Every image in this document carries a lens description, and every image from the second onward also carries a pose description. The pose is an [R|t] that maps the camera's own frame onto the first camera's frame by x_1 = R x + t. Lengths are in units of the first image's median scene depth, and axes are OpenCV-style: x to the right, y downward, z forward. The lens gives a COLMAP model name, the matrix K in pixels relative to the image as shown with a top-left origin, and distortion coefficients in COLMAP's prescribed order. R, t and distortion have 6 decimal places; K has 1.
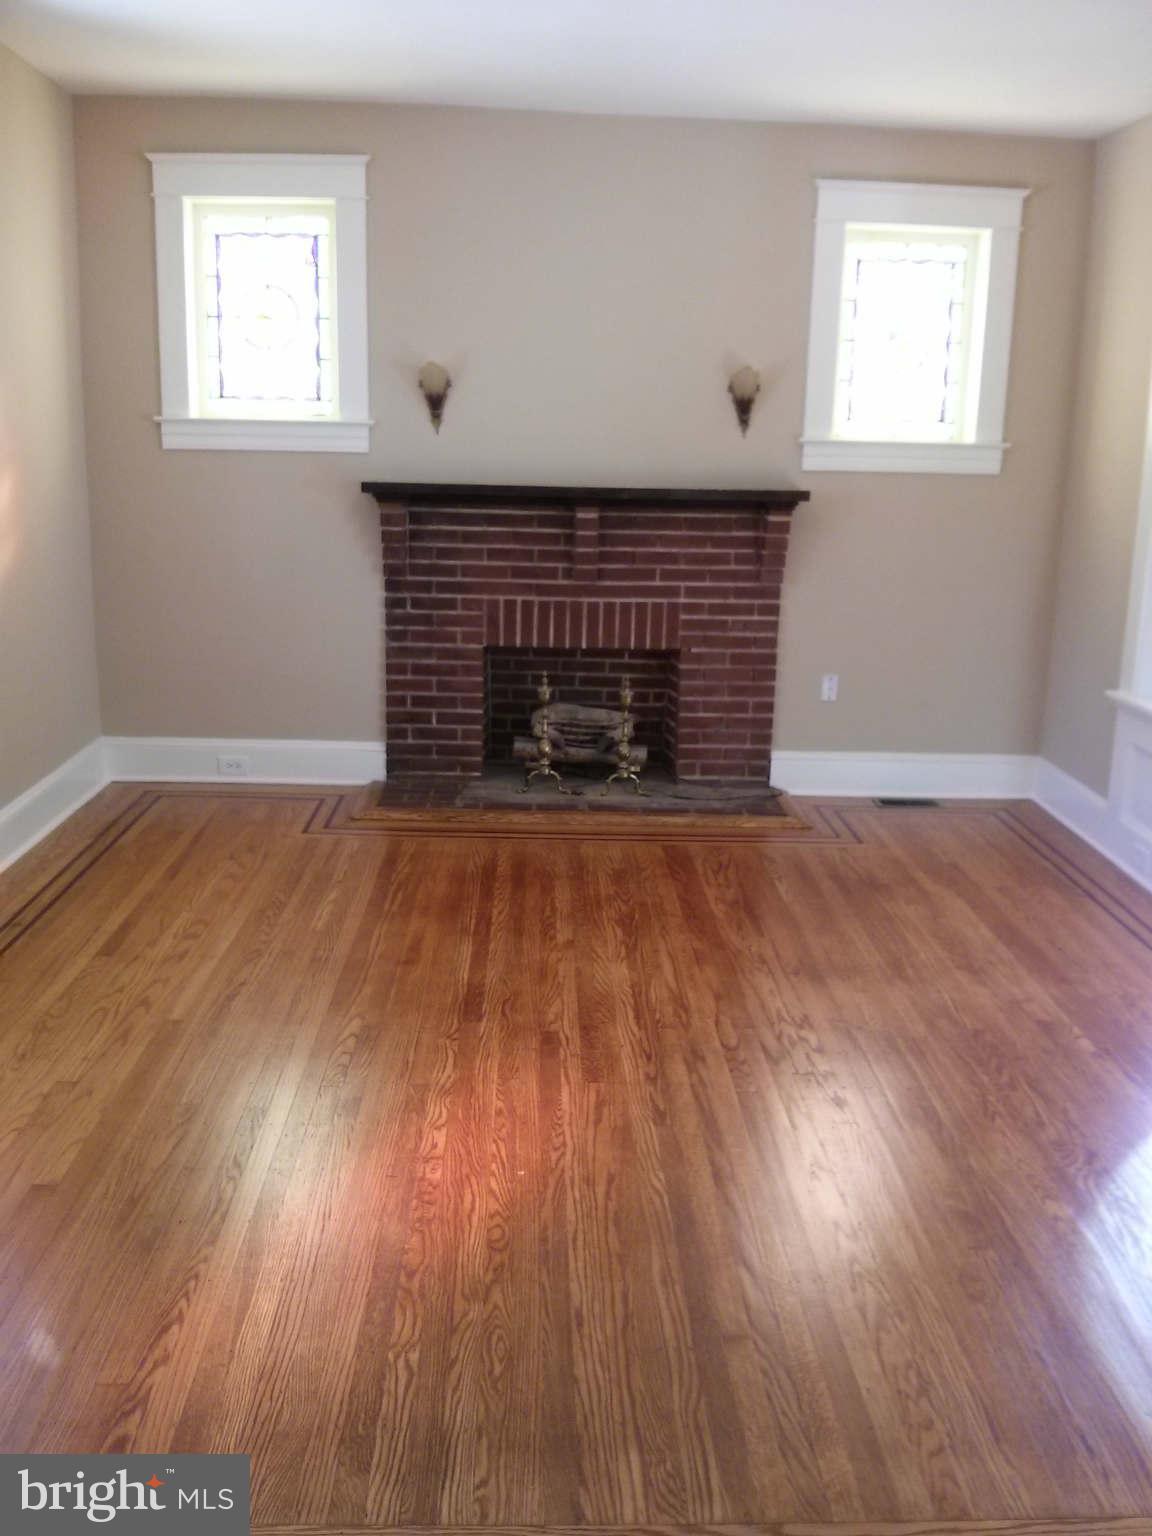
lens RADIAL K [[1401.1, 0, 585.6], [0, 1401.1, 776.3], [0, 0, 1]] dist [0.072732, -0.308898]
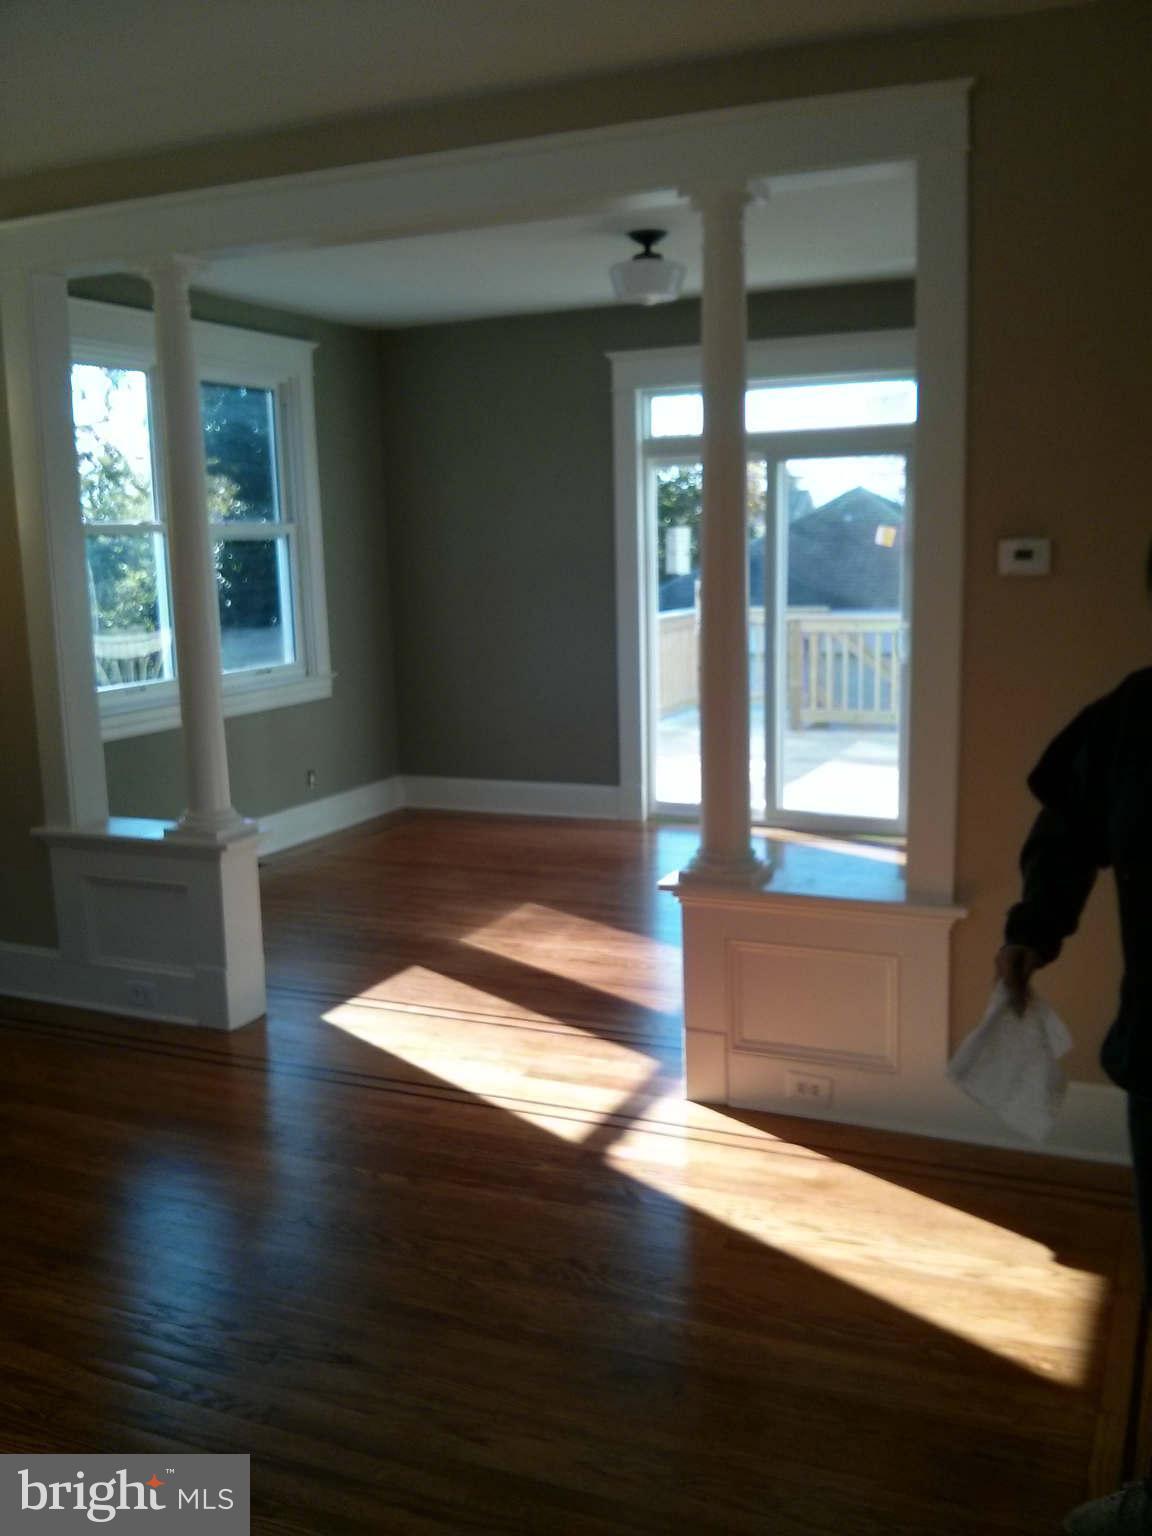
lens RADIAL K [[1406.4, 0, 575.9], [0, 1406.4, 791.6], [0, 0, 1]] dist [0.006163, -0.133227]
pose [[0.430166, -0.197415, 0.880900, -0.362072], [0.247323, 0.964233, 0.095317, -0.115256], [-0.868210, 0.176865, 0.463606, 0.392193]]
